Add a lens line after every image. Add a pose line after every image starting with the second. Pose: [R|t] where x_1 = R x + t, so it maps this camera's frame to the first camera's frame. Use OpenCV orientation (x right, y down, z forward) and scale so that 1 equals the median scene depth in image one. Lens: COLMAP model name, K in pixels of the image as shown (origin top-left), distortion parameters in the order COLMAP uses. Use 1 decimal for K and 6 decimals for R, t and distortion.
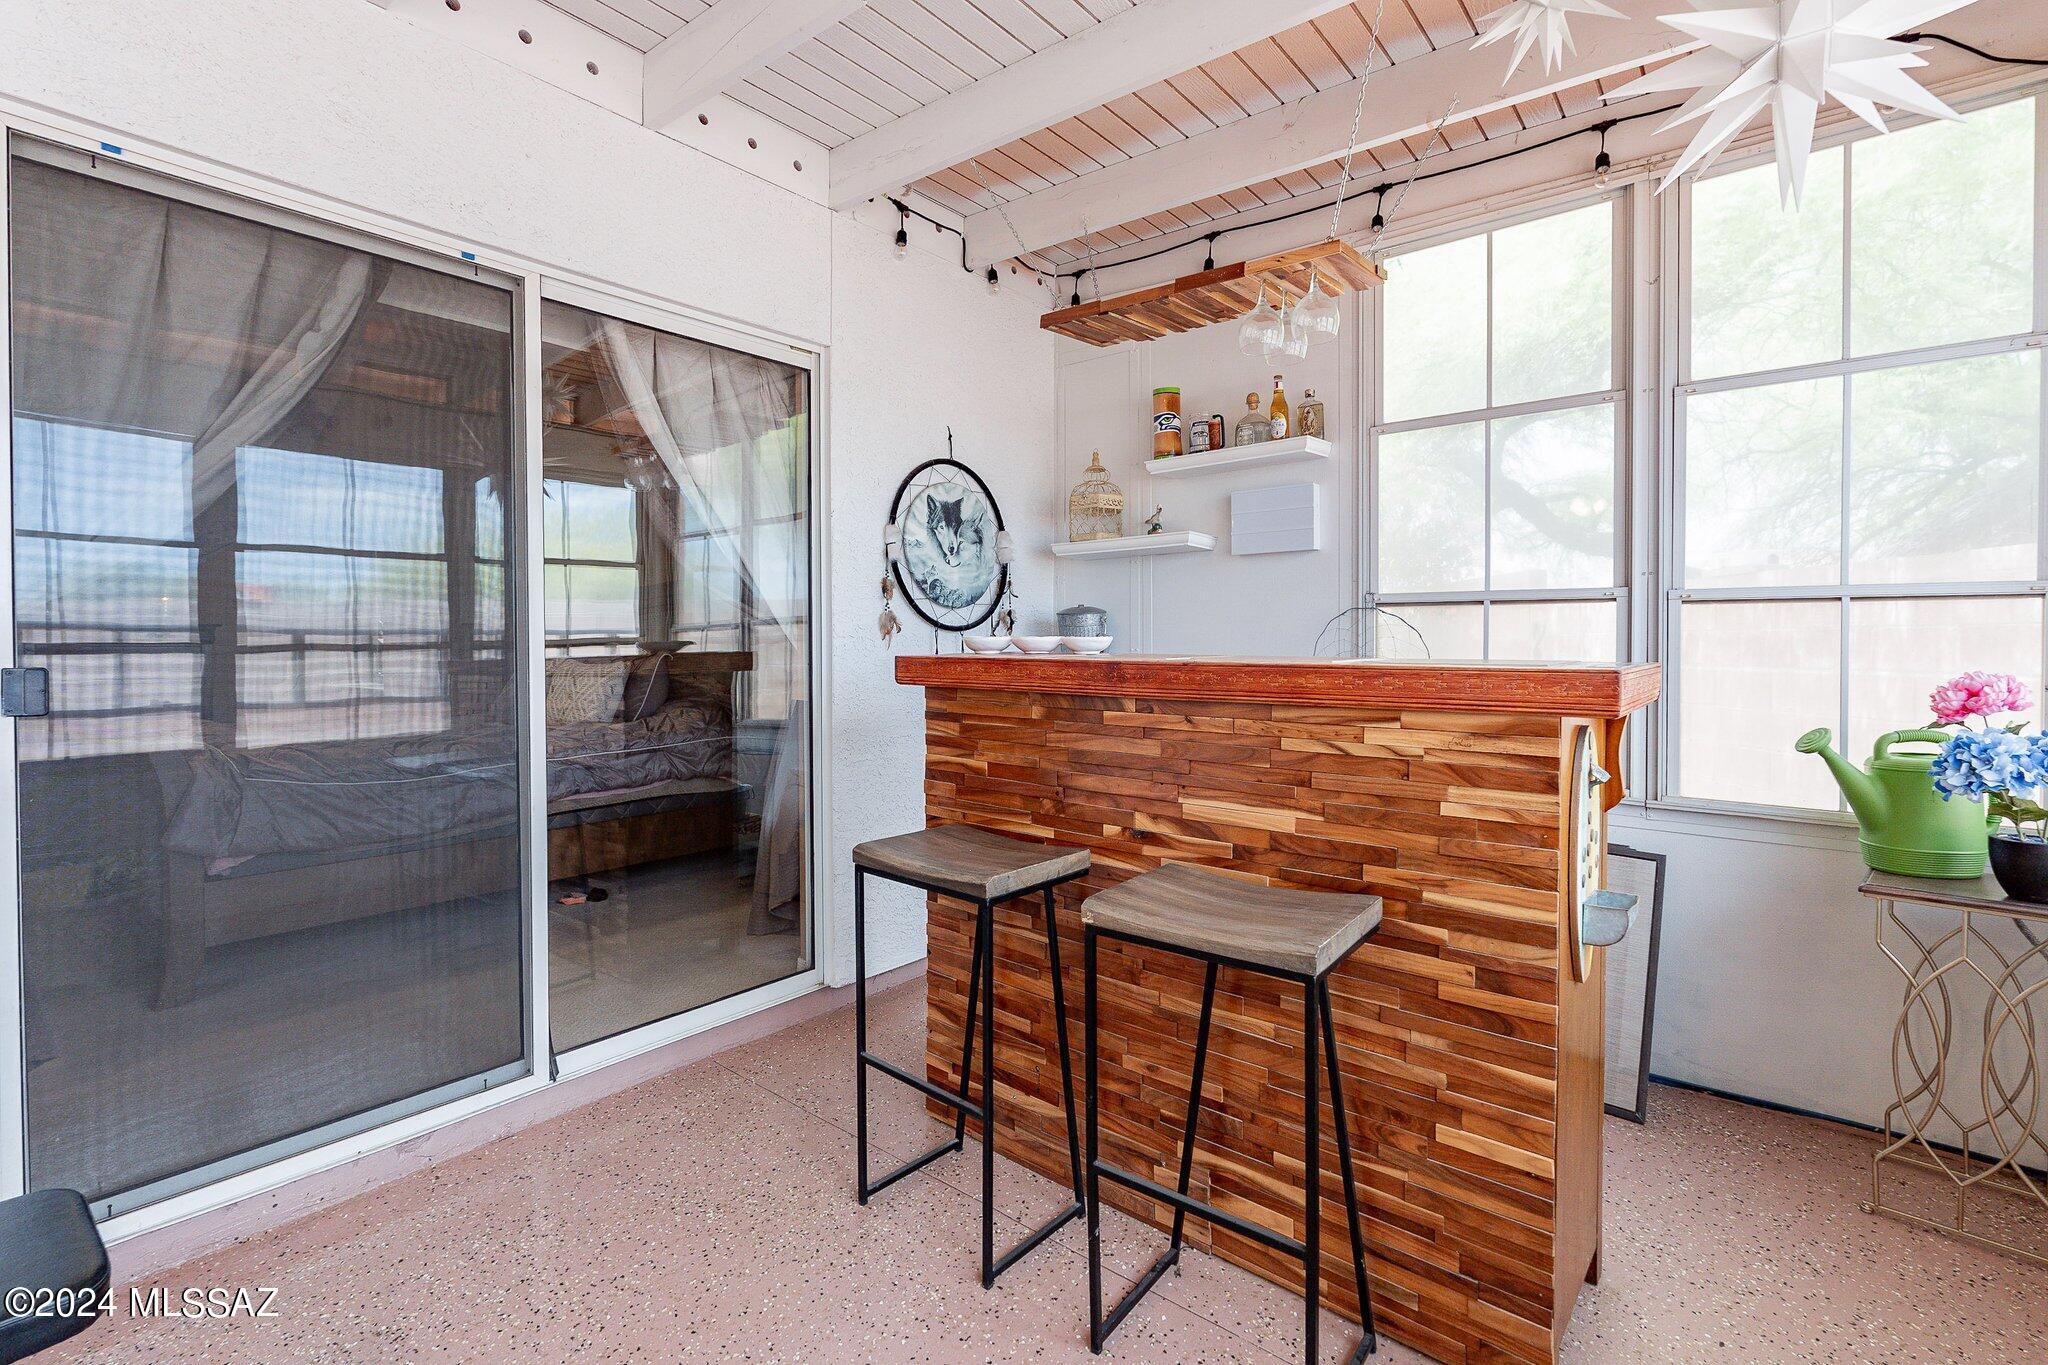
lens RADIAL K [[893.9, 0, 1024.0], [0, 893.9, 682.5], [0, 0, 1]] dist [0.000085, 0.000001]
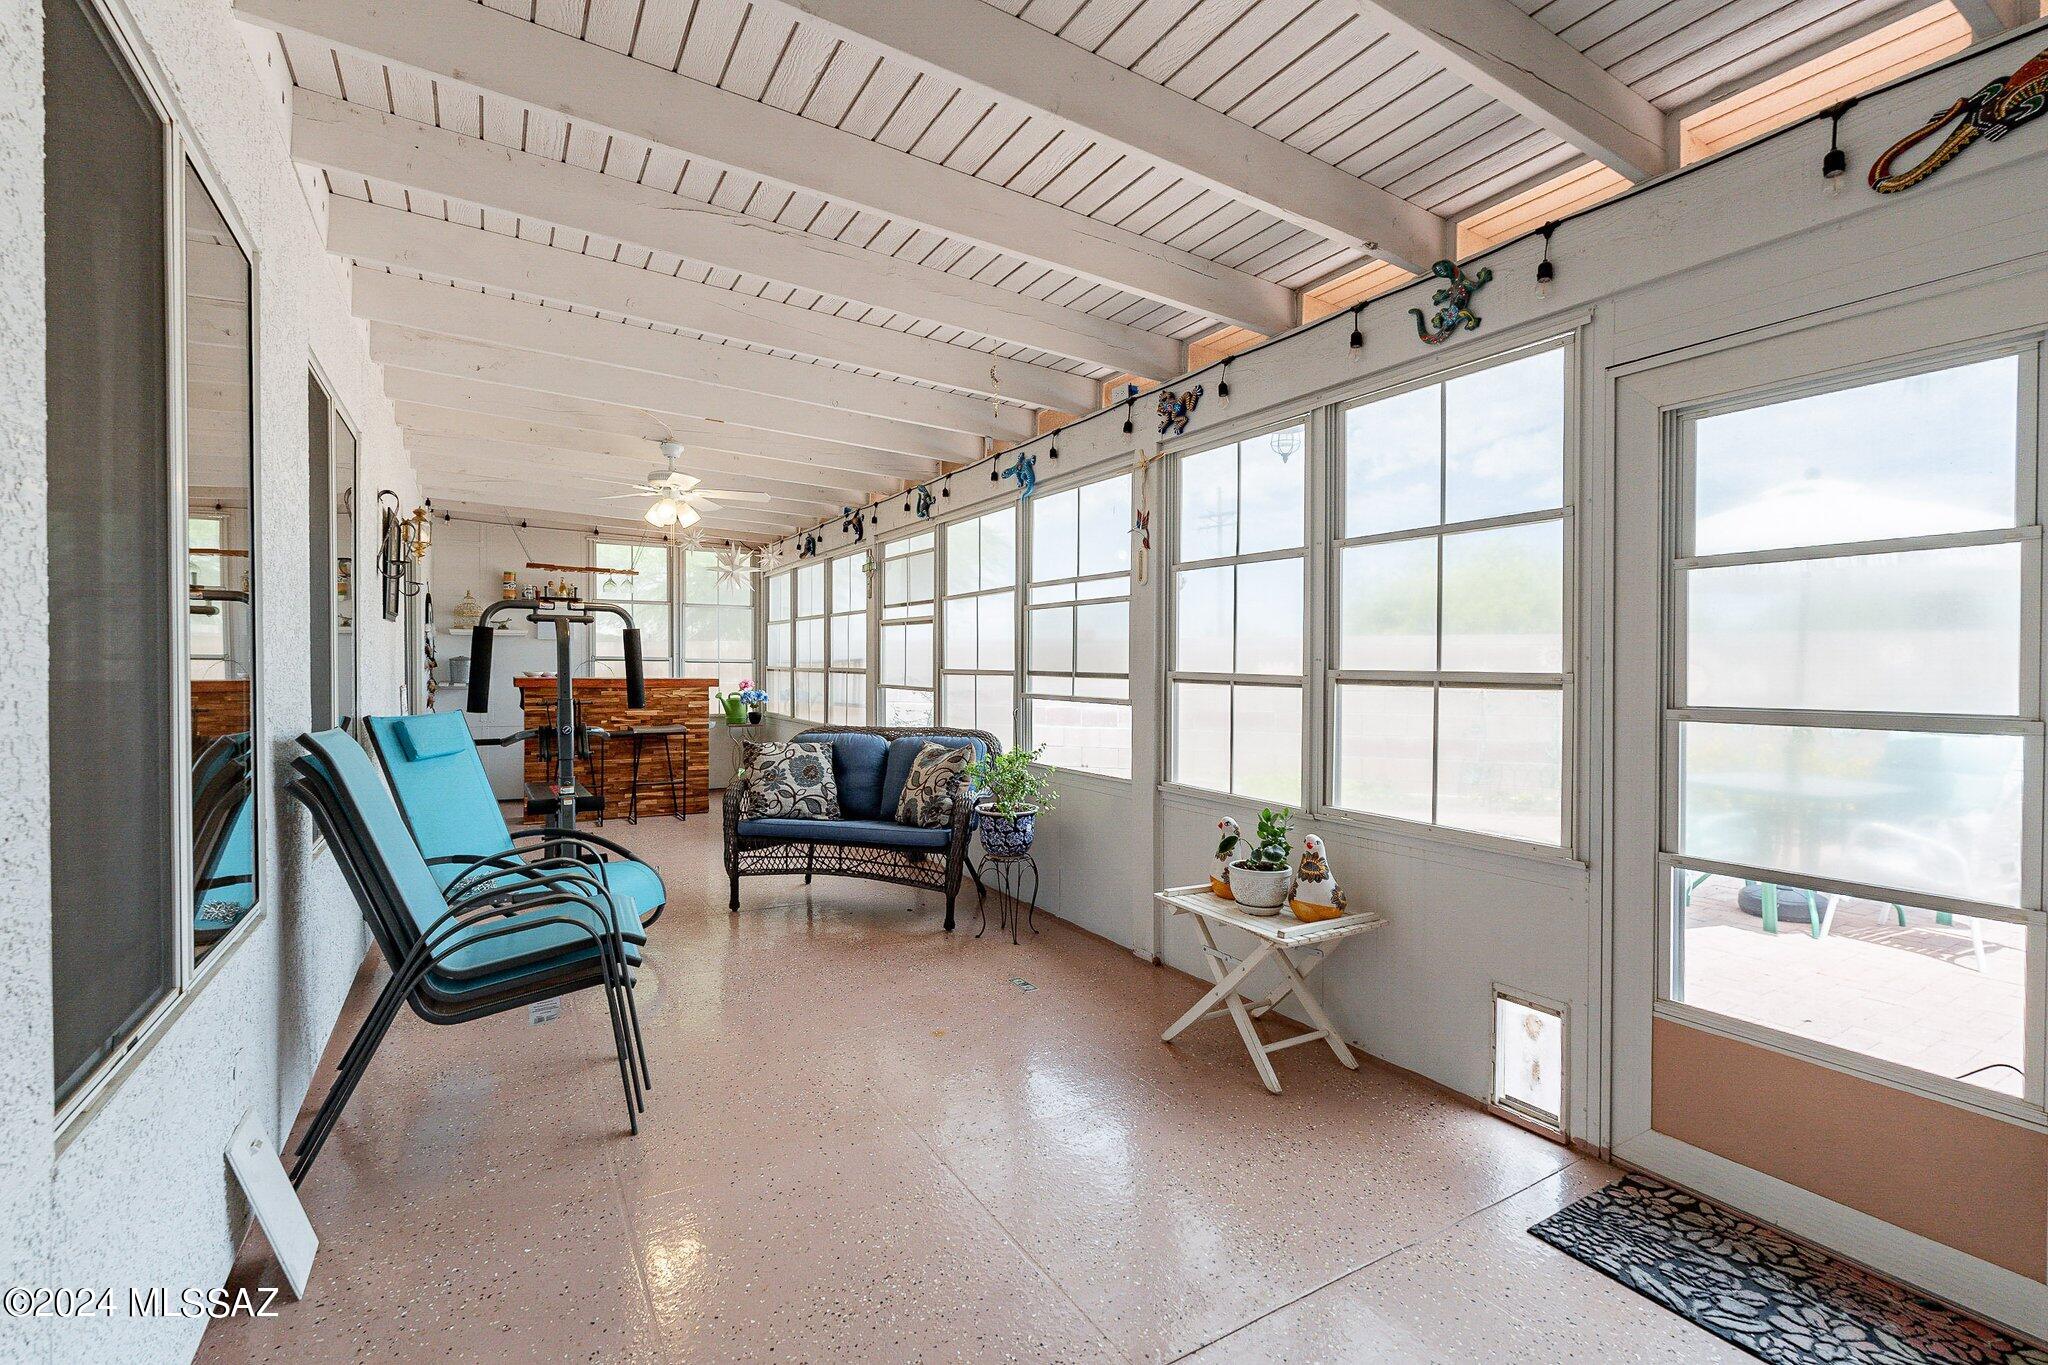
lens RADIAL K [[893.9, 0, 1024.0], [0, 893.9, 682.5], [0, 0, 1]] dist [0.000085, 0.000001]
pose [[0.313420, -0.009695, 0.949565, -3.327736], [0.034276, 0.999412, -0.001109, 0.067390], [-0.948996, 0.032895, 0.313568, -2.146531]]
